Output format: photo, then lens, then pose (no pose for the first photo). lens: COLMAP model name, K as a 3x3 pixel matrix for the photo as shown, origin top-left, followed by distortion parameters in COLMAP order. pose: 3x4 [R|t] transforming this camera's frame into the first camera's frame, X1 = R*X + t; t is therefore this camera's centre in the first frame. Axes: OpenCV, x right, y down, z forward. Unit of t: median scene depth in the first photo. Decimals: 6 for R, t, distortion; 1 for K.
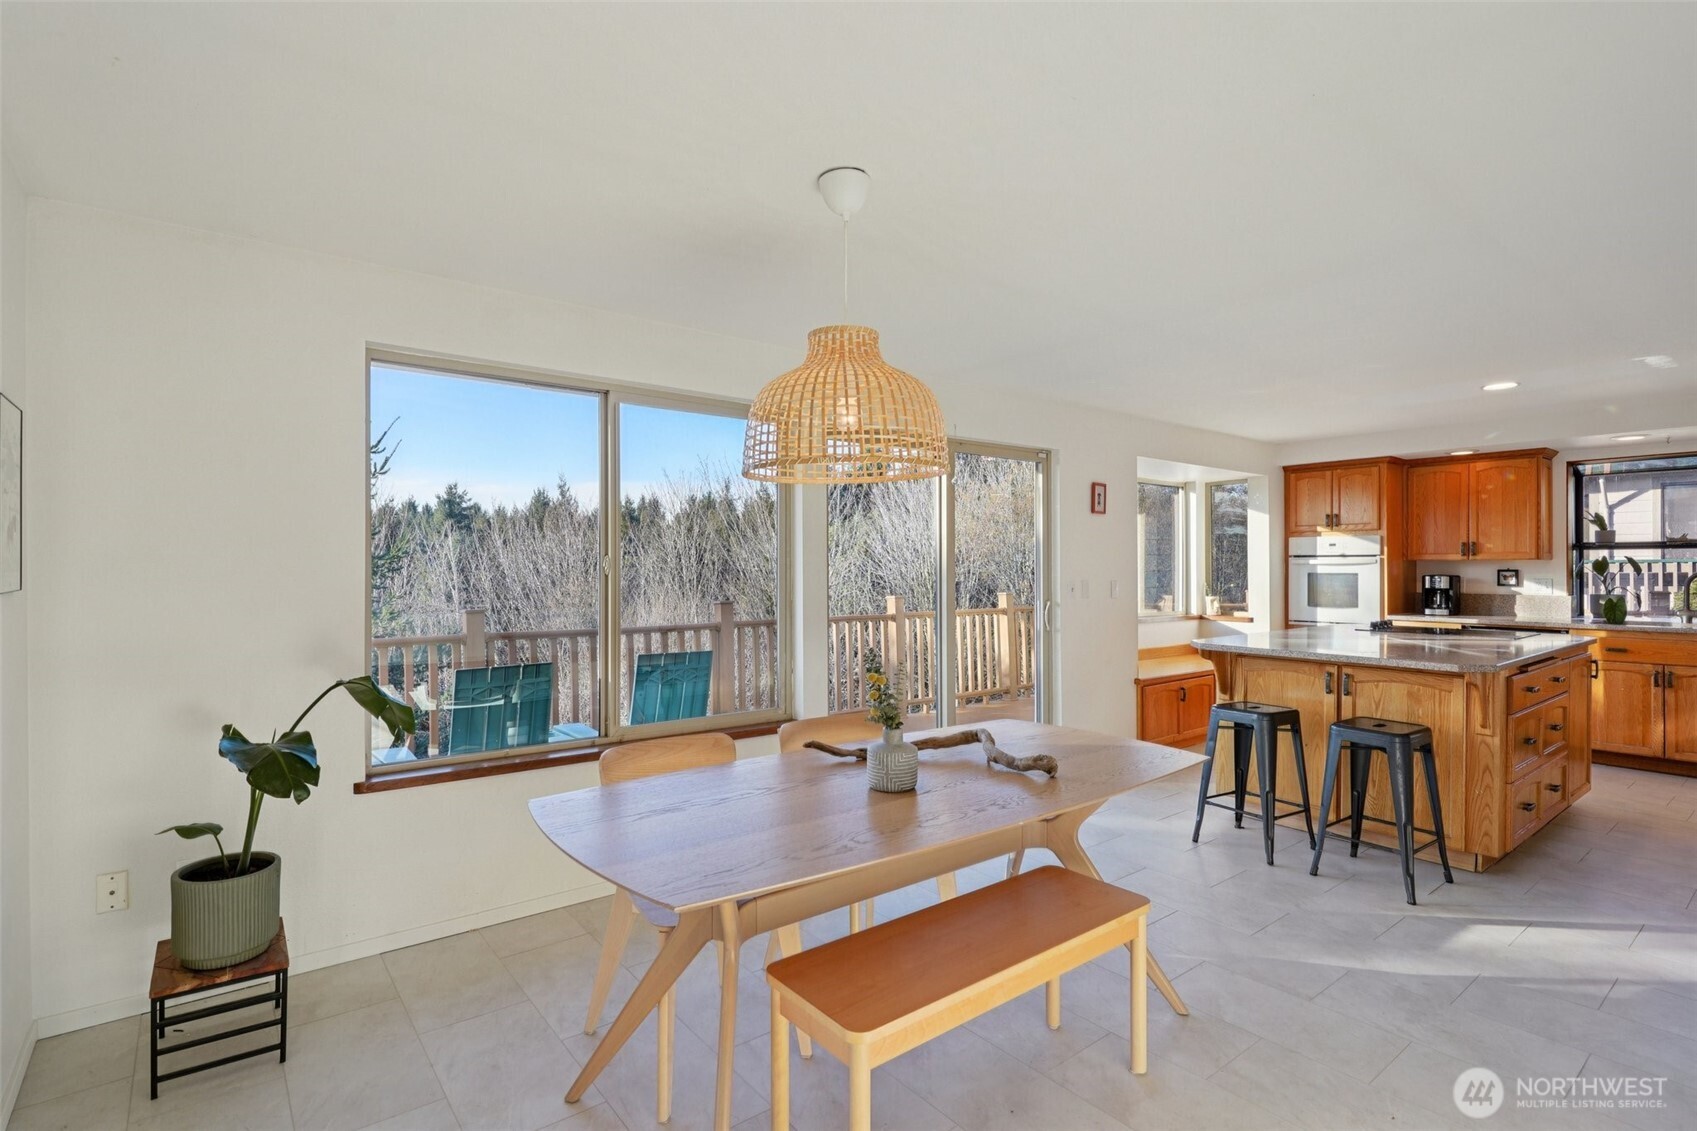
lens RADIAL K [[813.2, 0, 848.5], [0, 813.2, 565.5], [0, 0, 1]] dist [0.002263, -0.013568]
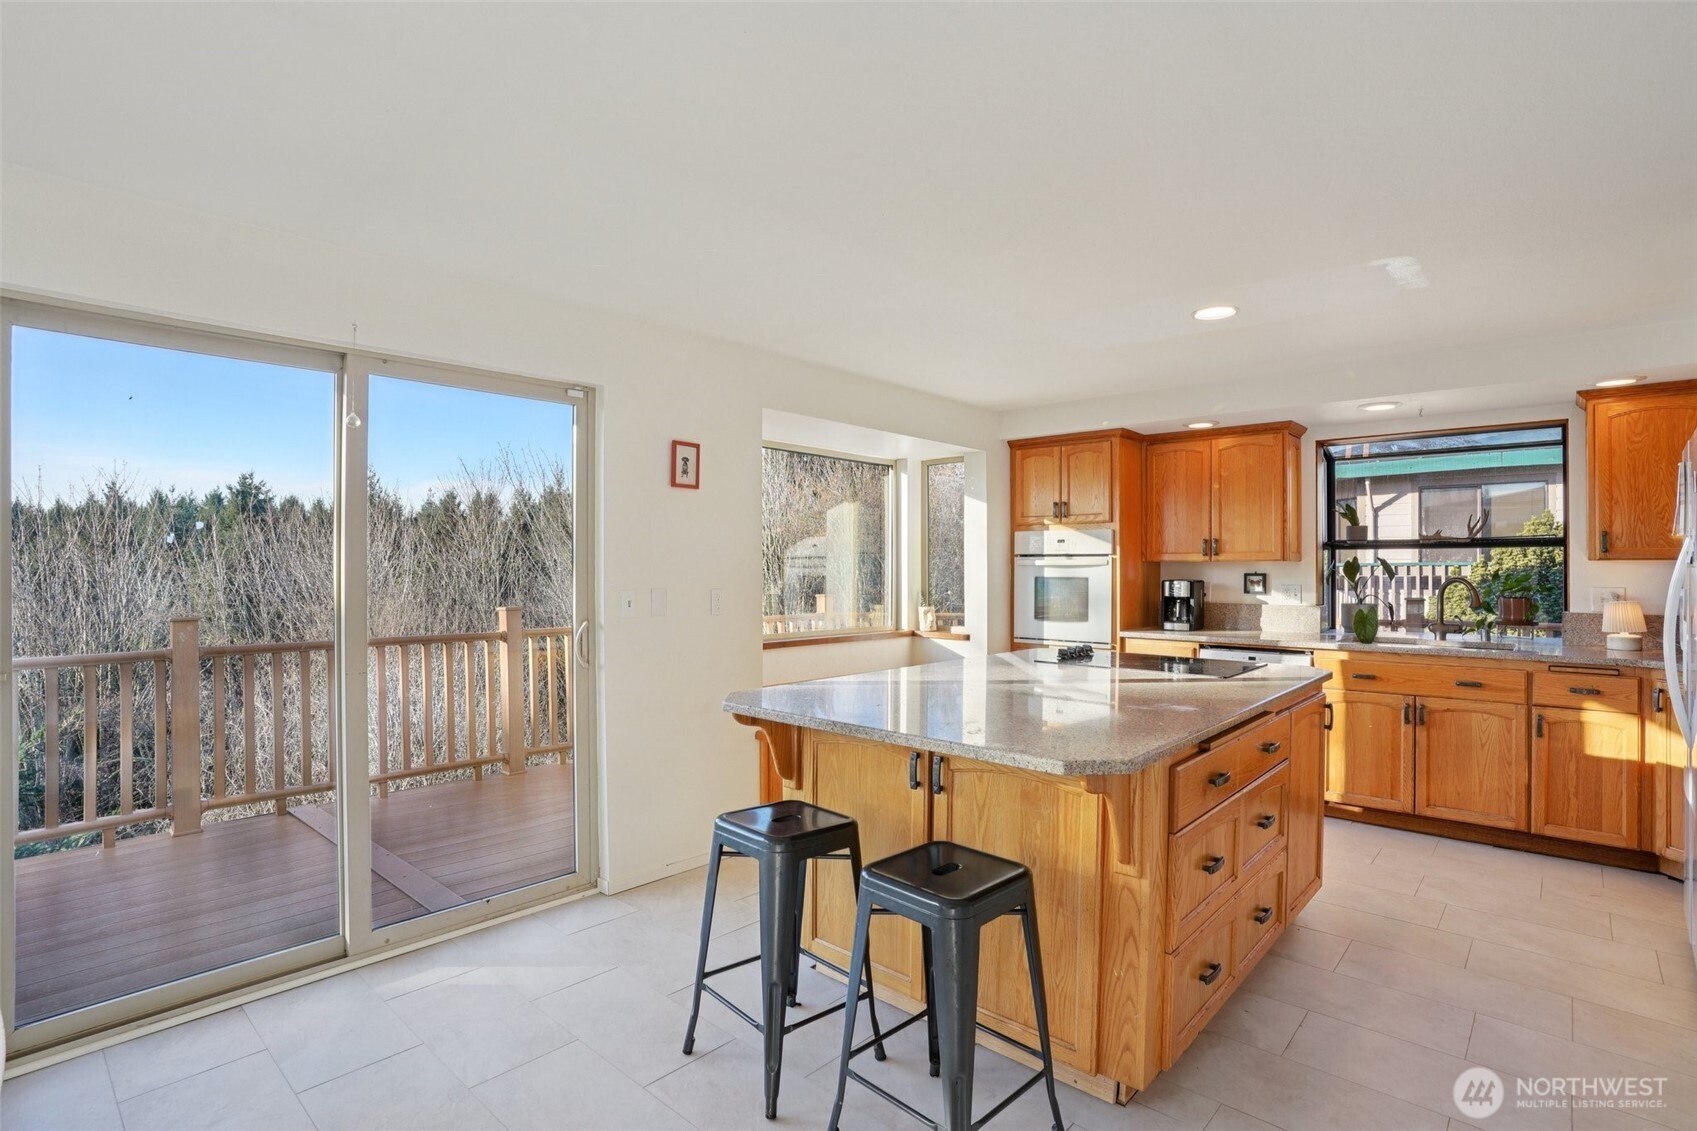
lens RADIAL K [[838.1, 0, 848.5], [0, 838.1, 565.5], [0, 0, 1]] dist [-0.065173, 0.000518]
pose [[0.984481, 0.003756, 0.175452, 0.266416], [-0.003566, 0.999993, -0.001401, -0.000147], [-0.175456, 0.000754, 0.984487, 0.256112]]
